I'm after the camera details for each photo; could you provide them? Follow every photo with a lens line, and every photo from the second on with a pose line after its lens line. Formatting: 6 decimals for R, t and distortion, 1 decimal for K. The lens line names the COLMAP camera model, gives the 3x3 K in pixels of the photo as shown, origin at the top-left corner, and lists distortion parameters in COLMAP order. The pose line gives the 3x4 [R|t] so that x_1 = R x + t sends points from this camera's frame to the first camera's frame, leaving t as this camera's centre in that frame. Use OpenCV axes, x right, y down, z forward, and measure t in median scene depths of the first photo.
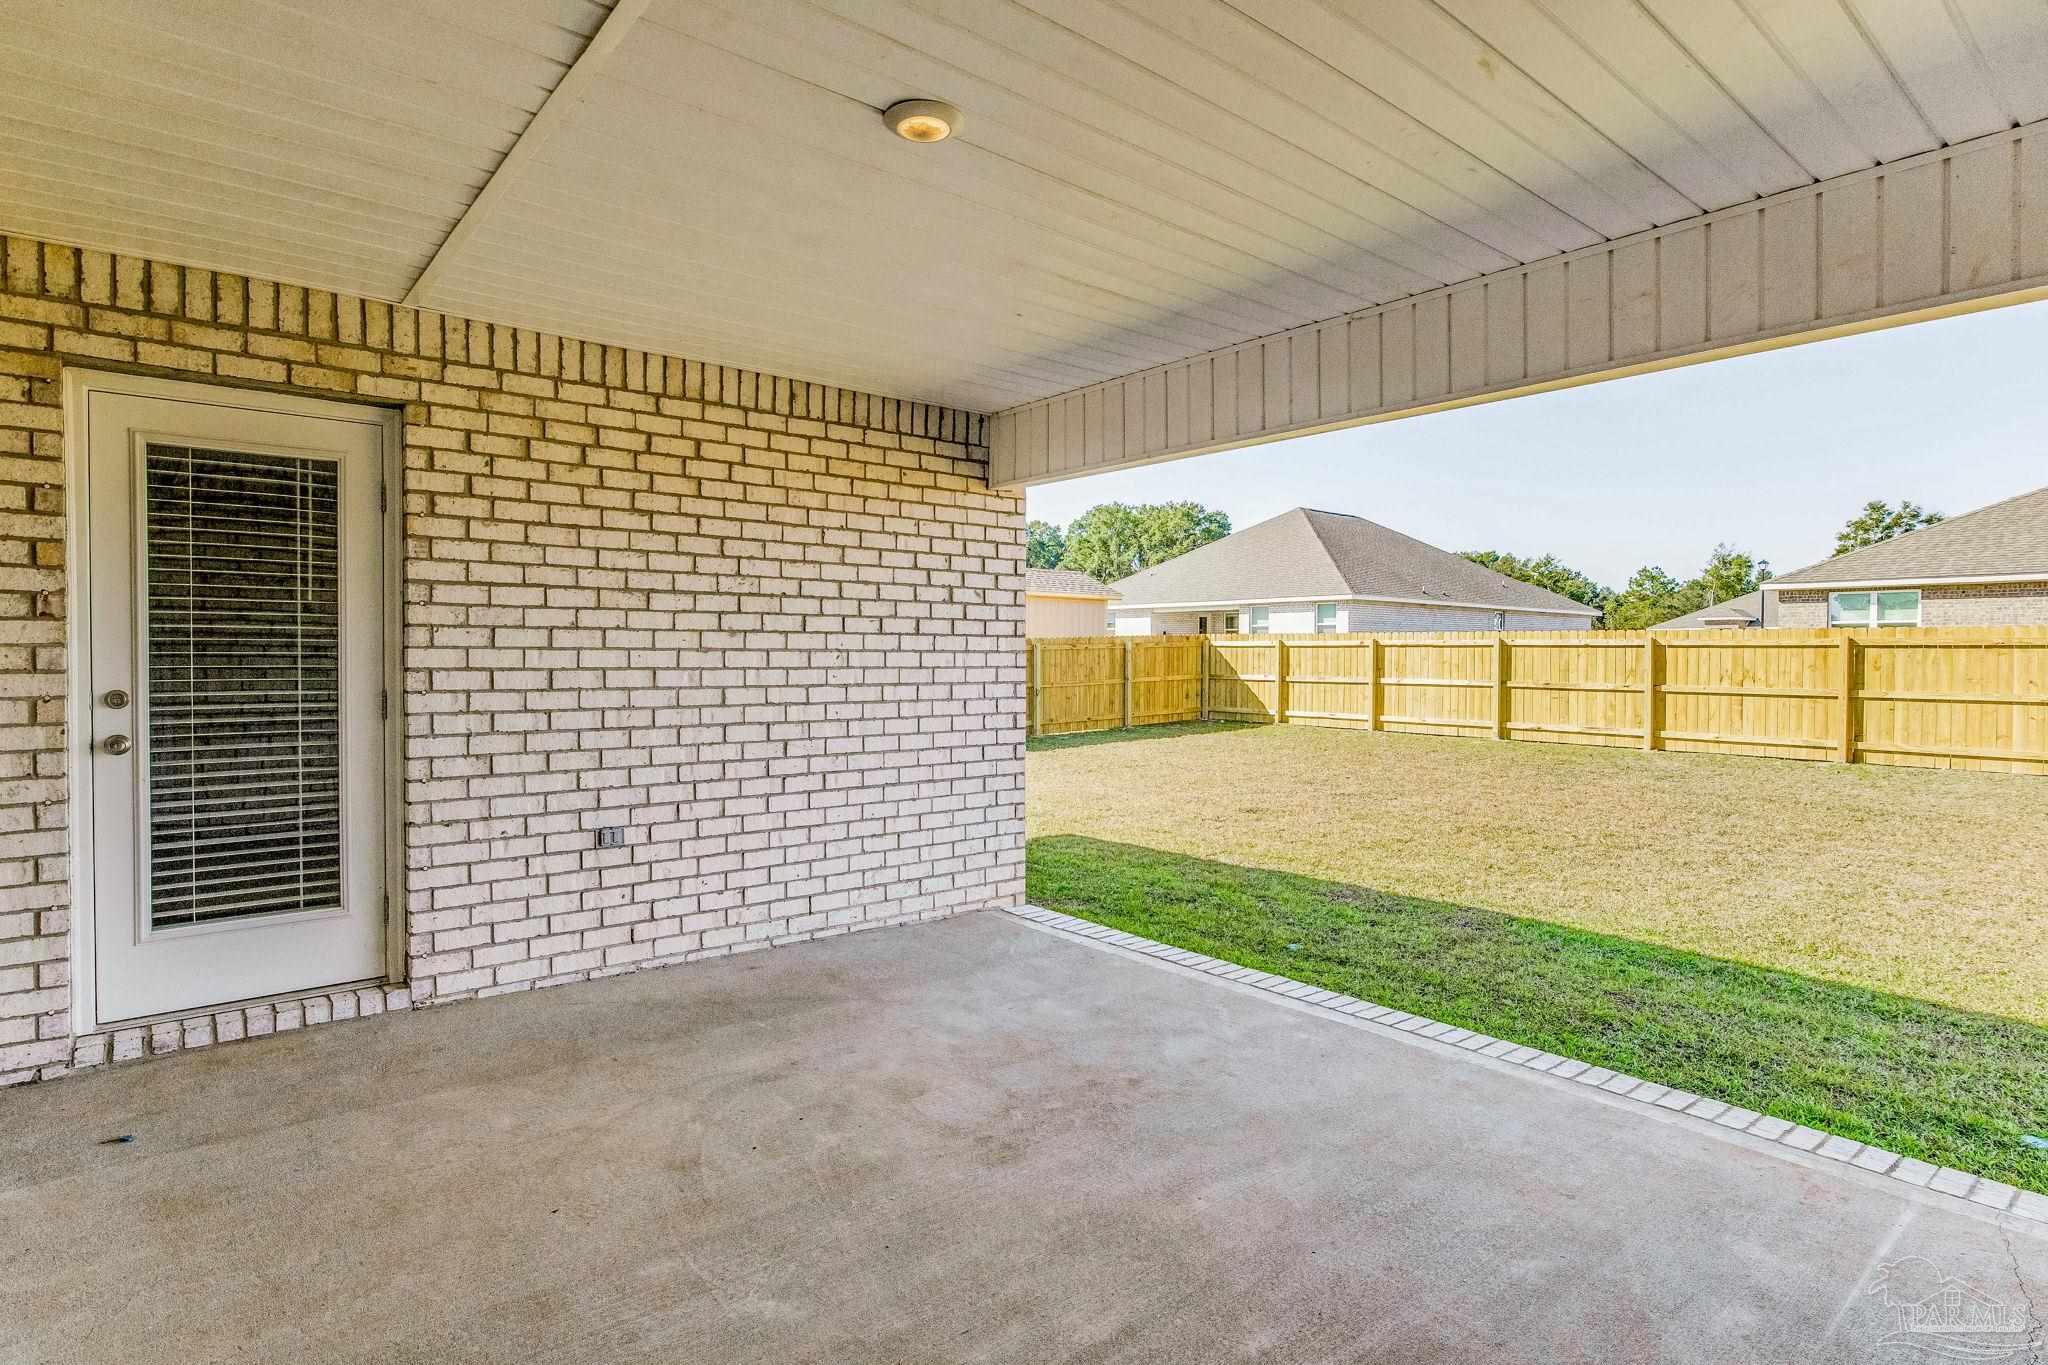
lens RADIAL K [[1087.6, 0, 999.1], [0, 1087.6, 650.1], [0, 0, 1]] dist [-0.006850, 0.000701]
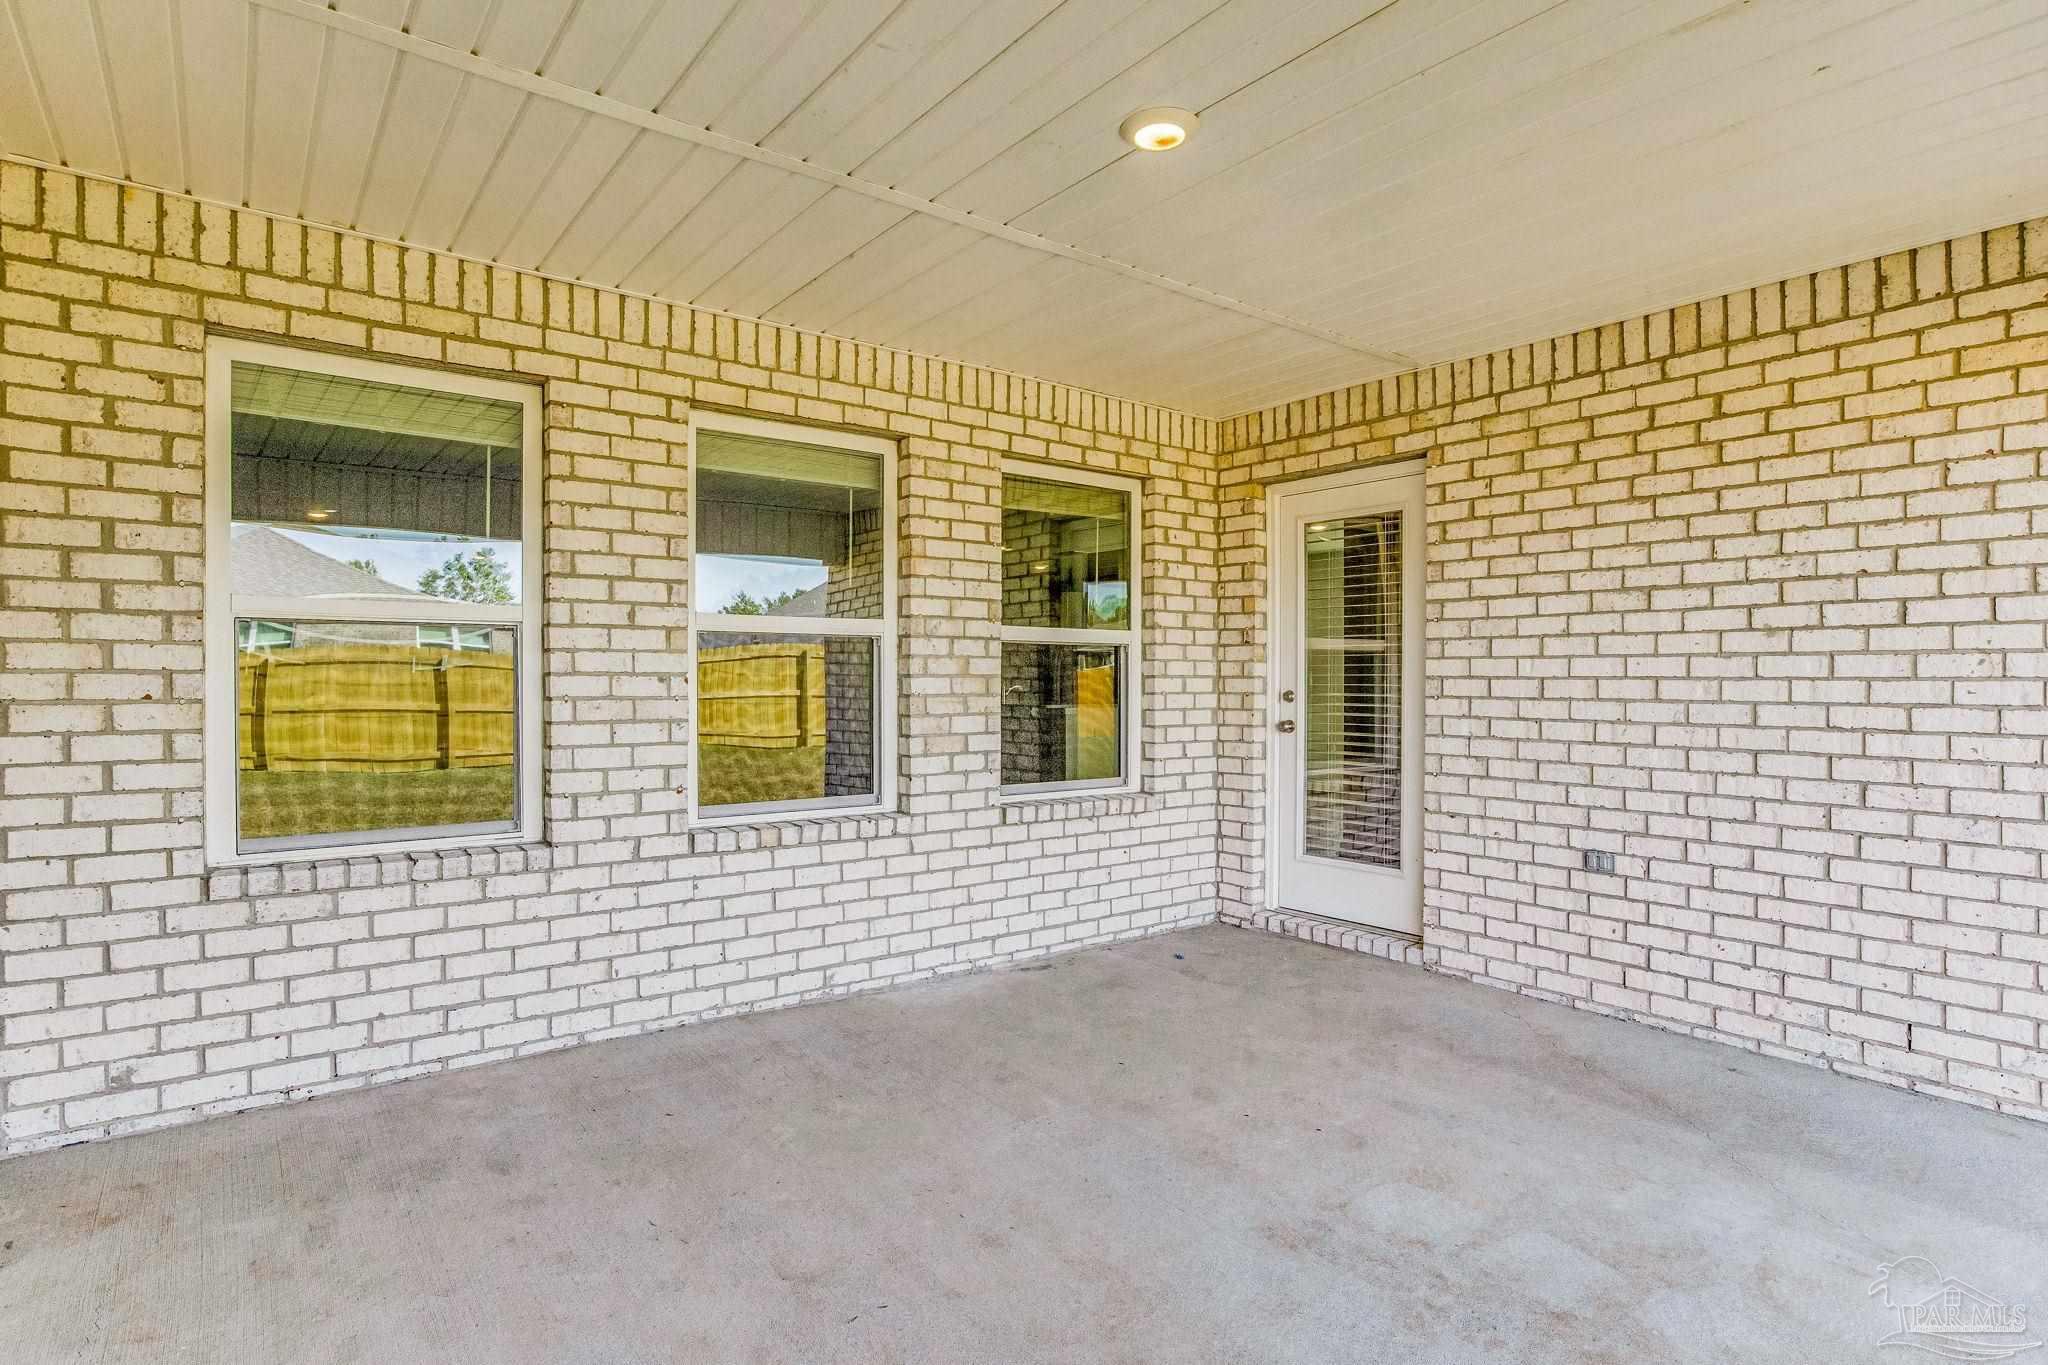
lens RADIAL K [[1087.6, 0, 999.1], [0, 1087.6, 650.1], [0, 0, 1]] dist [-0.006850, 0.000701]
pose [[-0.059242, -0.025068, -0.997929, 0.595128], [0.006918, 0.999650, -0.025521, 0.013837], [0.998220, -0.008415, -0.059048, 0.555610]]
